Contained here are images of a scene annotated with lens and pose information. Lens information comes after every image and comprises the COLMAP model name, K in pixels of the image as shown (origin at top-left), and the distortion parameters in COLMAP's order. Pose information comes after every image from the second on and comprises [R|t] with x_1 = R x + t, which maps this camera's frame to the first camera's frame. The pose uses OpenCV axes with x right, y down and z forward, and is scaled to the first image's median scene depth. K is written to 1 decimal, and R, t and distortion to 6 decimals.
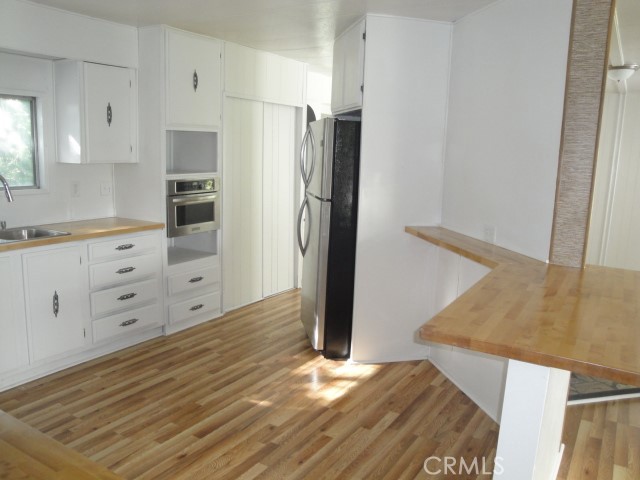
lens RADIAL K [[538.4, 0, 317.6], [0, 538.4, 242.6], [0, 0, 1]] dist [-0.077289, 0.006578]
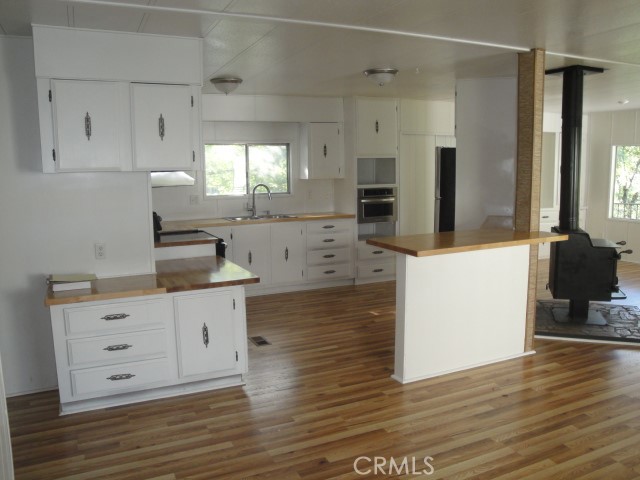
lens RADIAL K [[538.4, 0, 320.2], [0, 538.4, 239.8], [0, 0, 1]] dist [-0.077289, 0.006578]
pose [[0.839089, 0.030262, -0.543152, 0.524515], [-0.054489, 0.998106, -0.028567, 0.094276], [0.541259, 0.053566, 0.839148, -0.442366]]
